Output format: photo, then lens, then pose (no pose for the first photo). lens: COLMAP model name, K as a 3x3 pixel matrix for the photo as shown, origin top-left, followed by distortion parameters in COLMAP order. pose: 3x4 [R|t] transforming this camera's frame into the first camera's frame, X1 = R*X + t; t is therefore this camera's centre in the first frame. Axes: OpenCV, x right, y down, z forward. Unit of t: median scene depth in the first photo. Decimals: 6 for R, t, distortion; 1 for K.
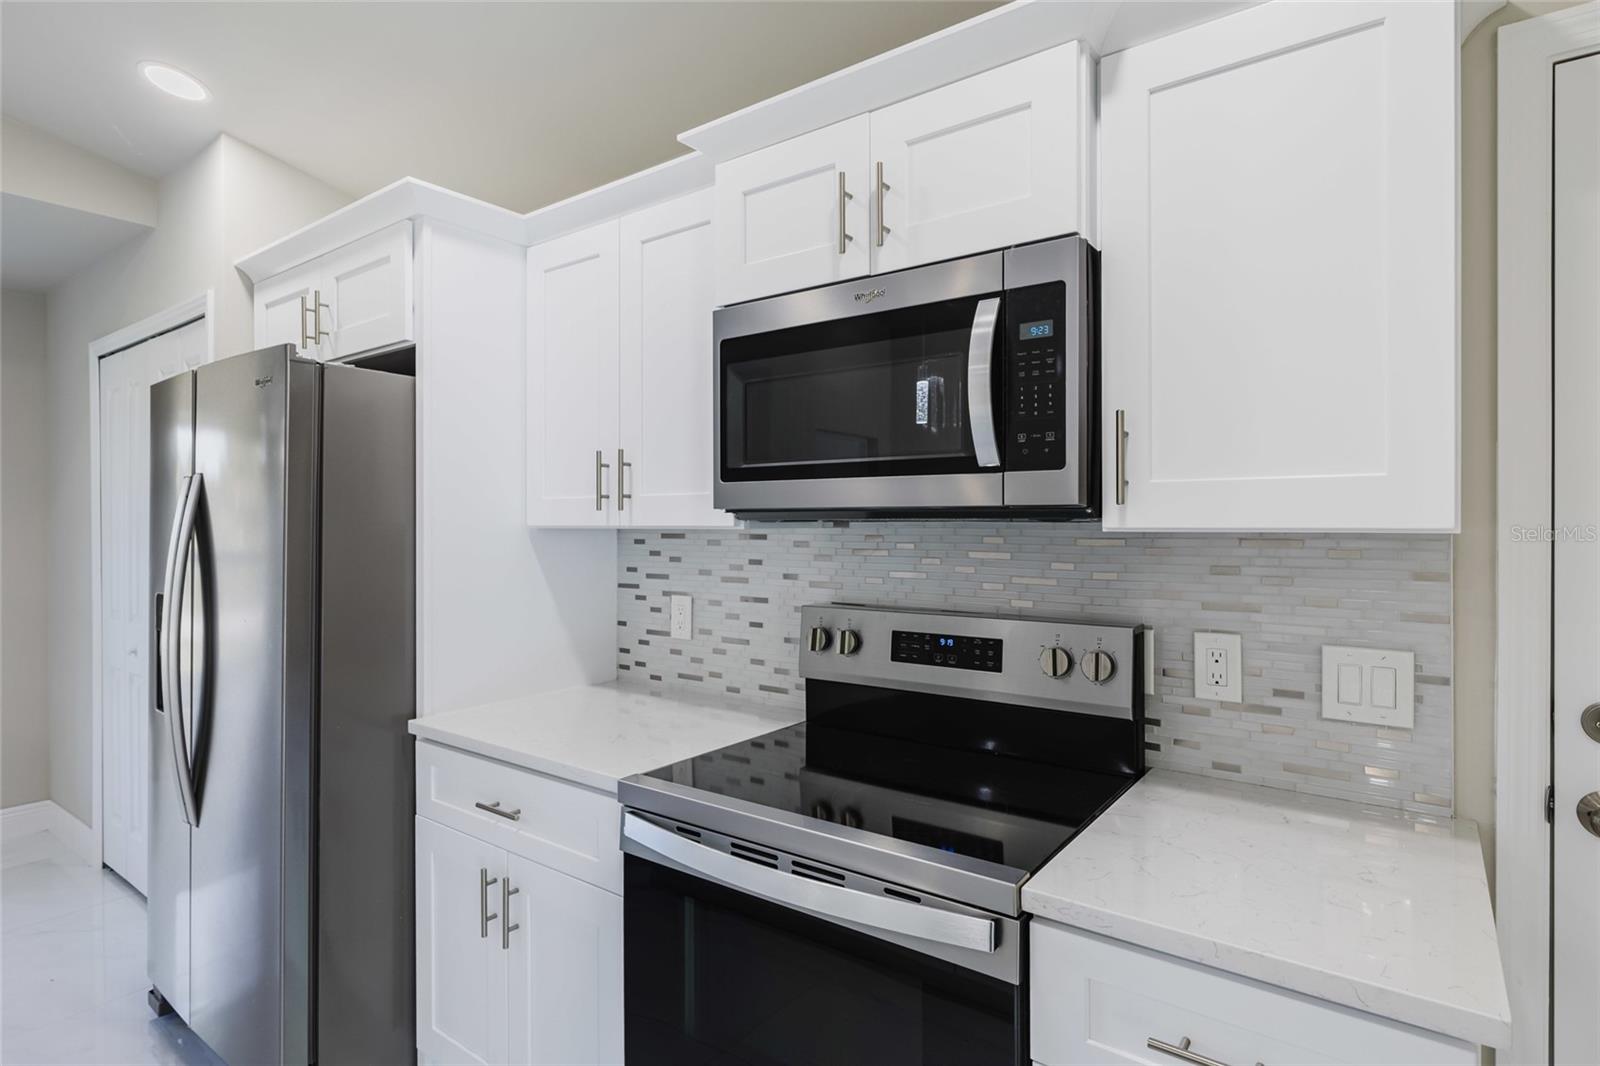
lens RADIAL K [[828.6, 0, 806.5], [0, 828.6, 520.6], [0, 0, 1]] dist [0.001387, -0.001288]
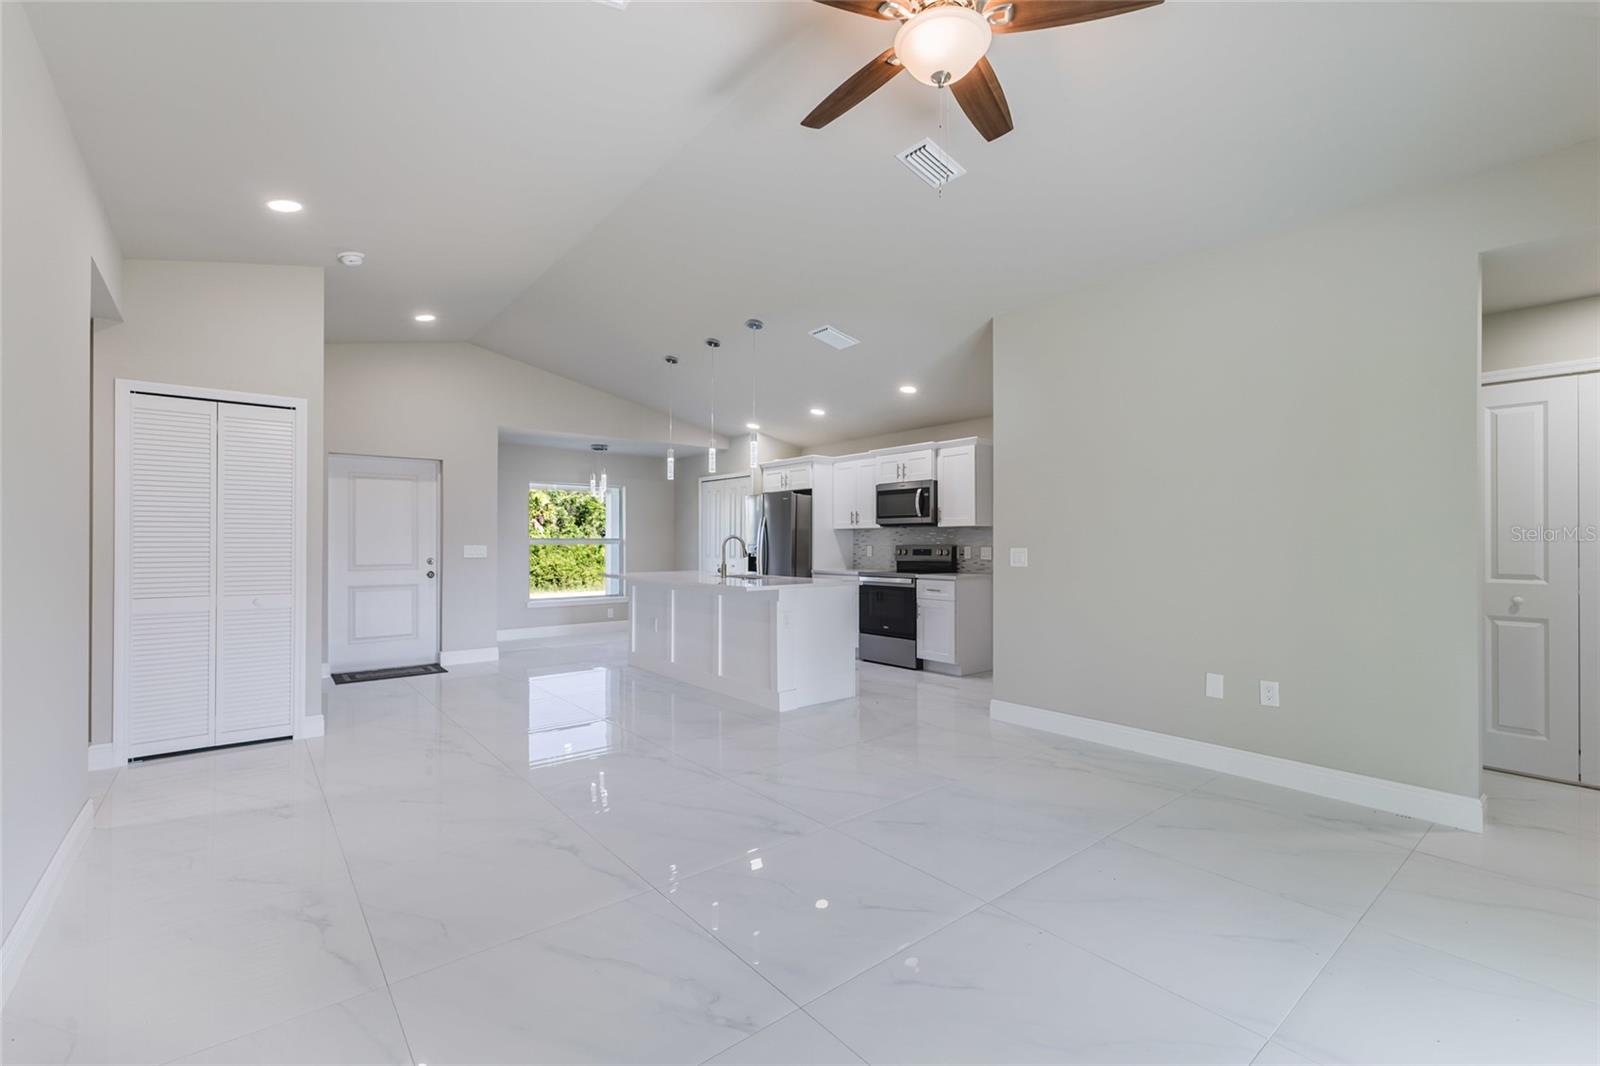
lens RADIAL K [[690.0, 0, 803.8], [0, 690.0, 532.4], [0, 0, 1]] dist [0.011180, -0.000193]
pose [[0.969689, 0.000187, -0.244343, 0.501720], [-0.003629, 0.999900, -0.013639, 0.098578], [0.244316, 0.014113, 0.969593, -3.262209]]
